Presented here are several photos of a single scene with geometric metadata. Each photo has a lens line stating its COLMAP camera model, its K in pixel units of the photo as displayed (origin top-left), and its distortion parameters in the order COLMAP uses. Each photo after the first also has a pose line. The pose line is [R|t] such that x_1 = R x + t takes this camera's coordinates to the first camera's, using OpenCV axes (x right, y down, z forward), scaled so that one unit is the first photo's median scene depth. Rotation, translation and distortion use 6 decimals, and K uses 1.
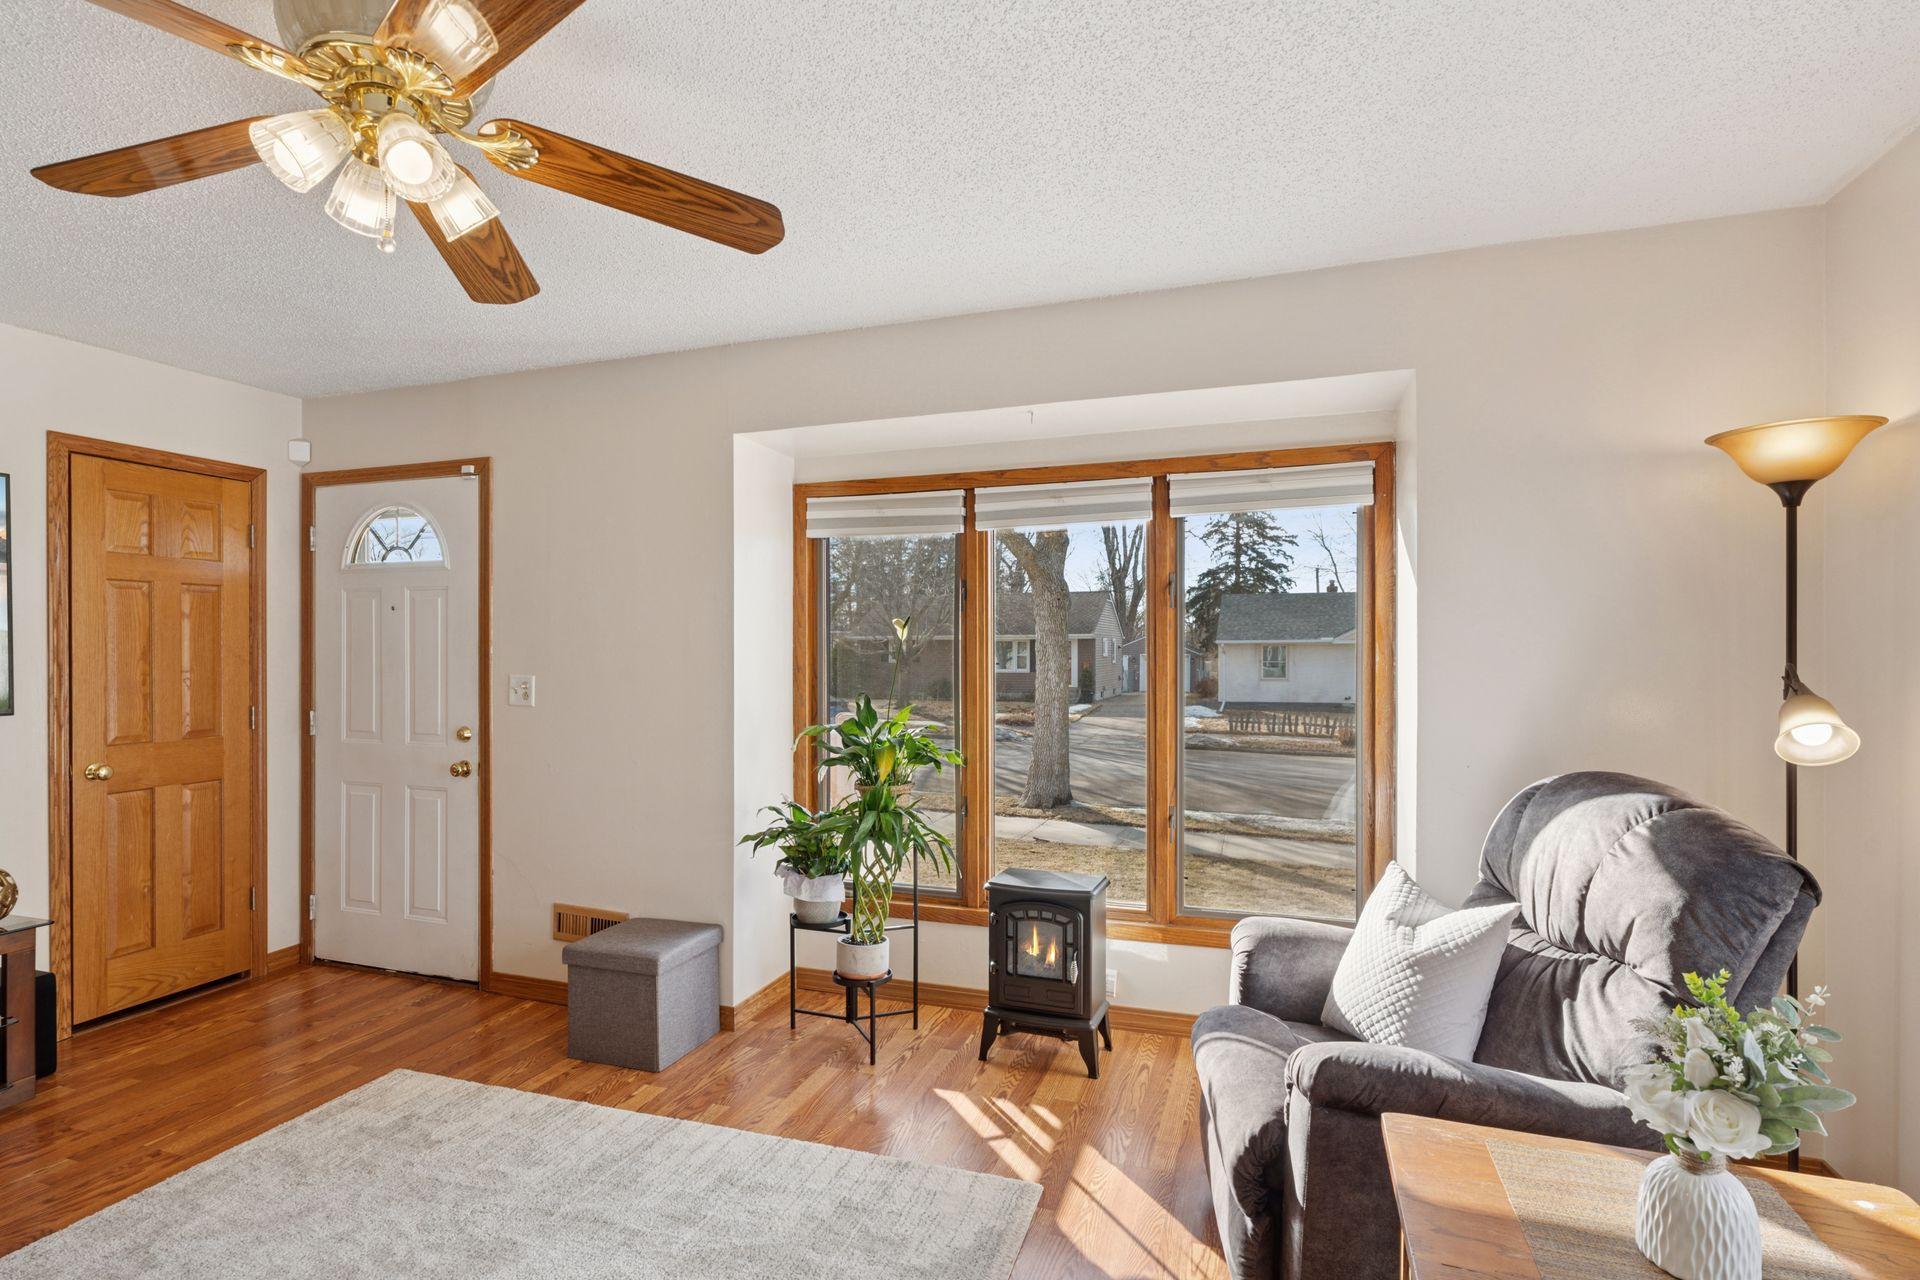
lens RADIAL K [[928.3, 0, 965.1], [0, 928.3, 649.6], [0, 0, 1]] dist [-0.013966, -0.000506]
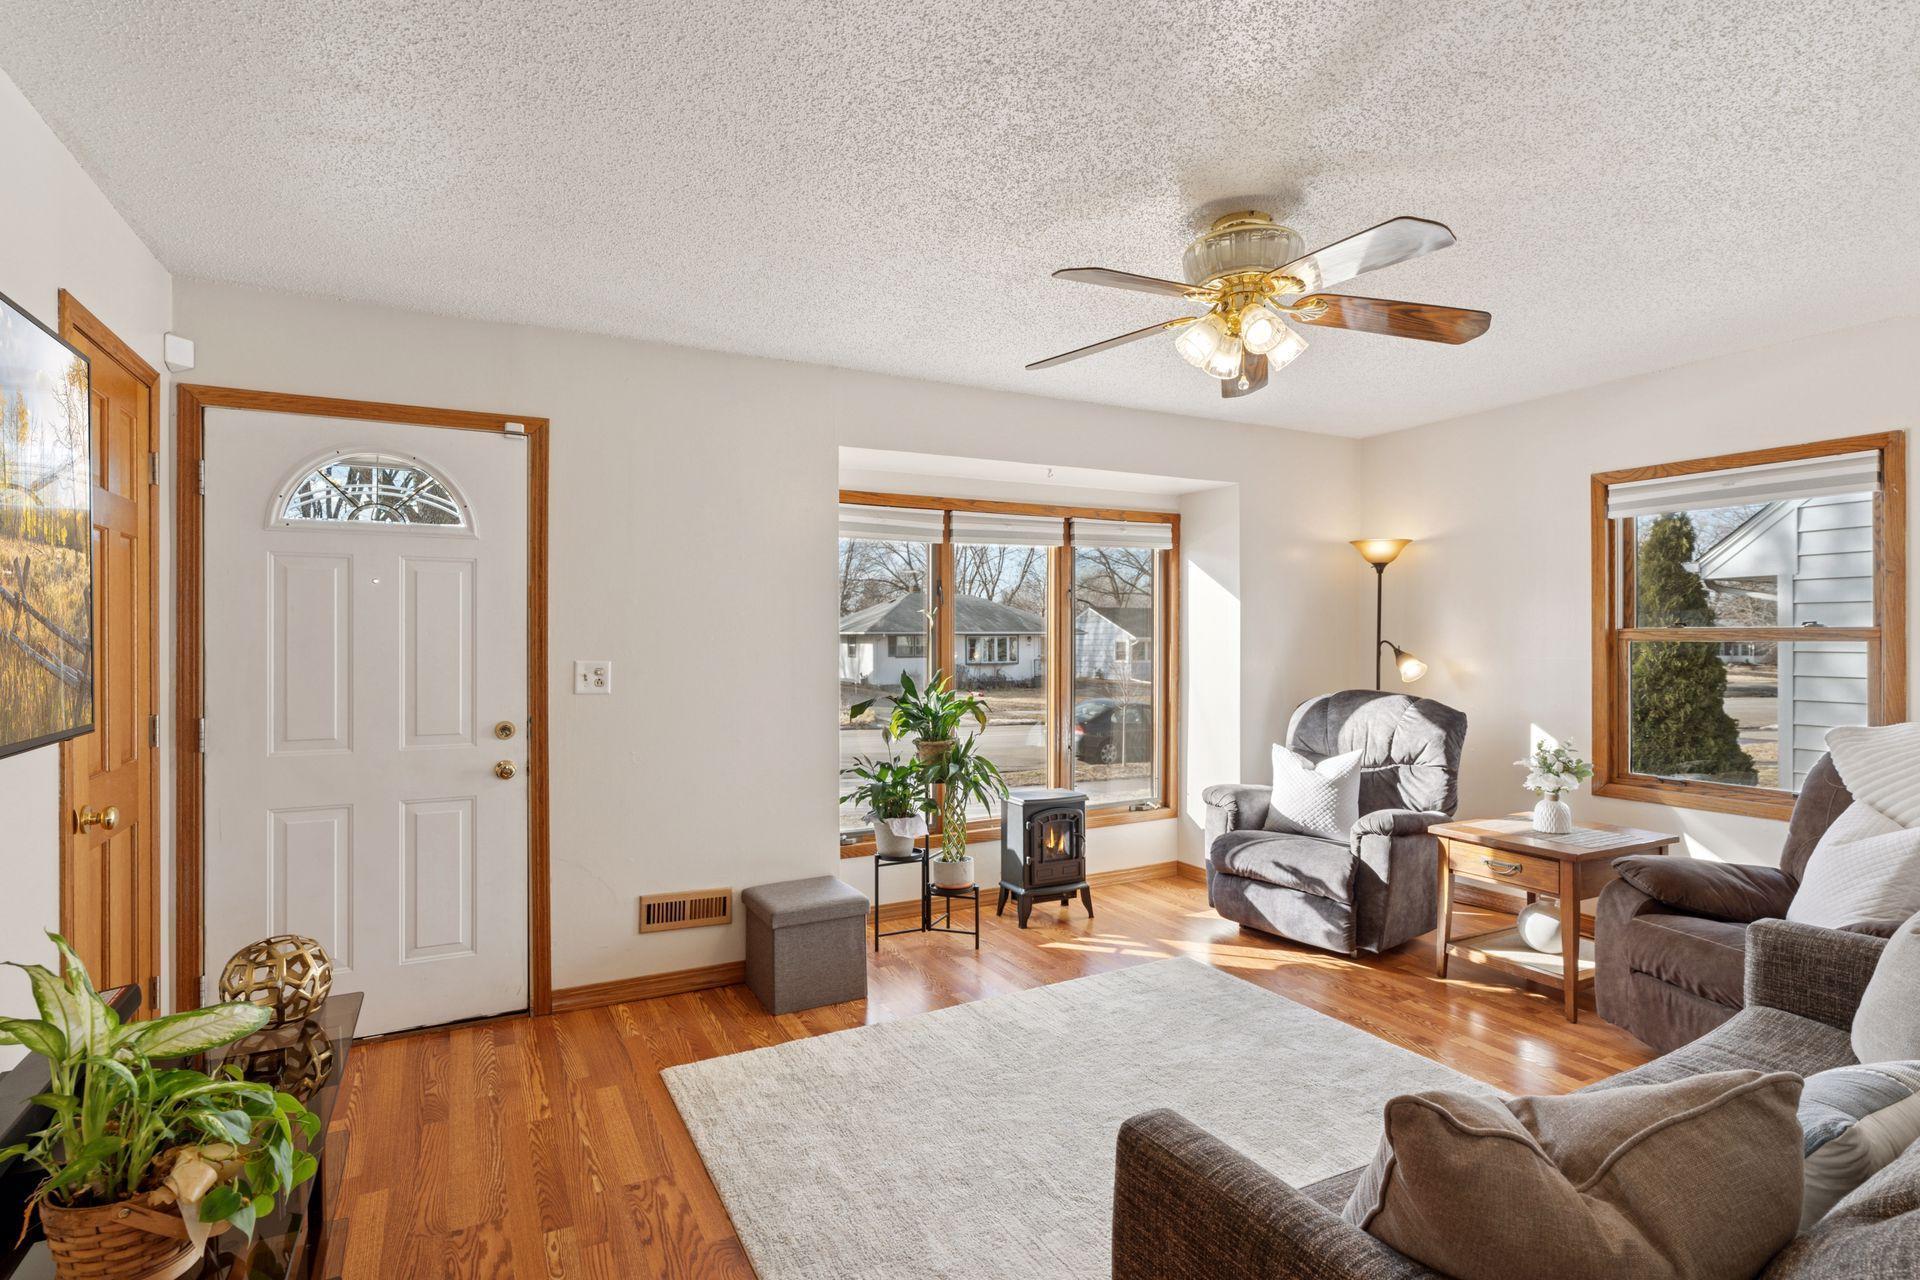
lens RADIAL K [[928.3, 0, 966.2], [0, 928.3, 635.7], [0, 0, 1]] dist [-0.013966, -0.000506]
pose [[0.687572, 0.001356, 0.726115, -0.985038], [-0.001295, 0.999999, -0.000642, 0.002672], [-0.726115, -0.000499, 0.687573, 0.095998]]
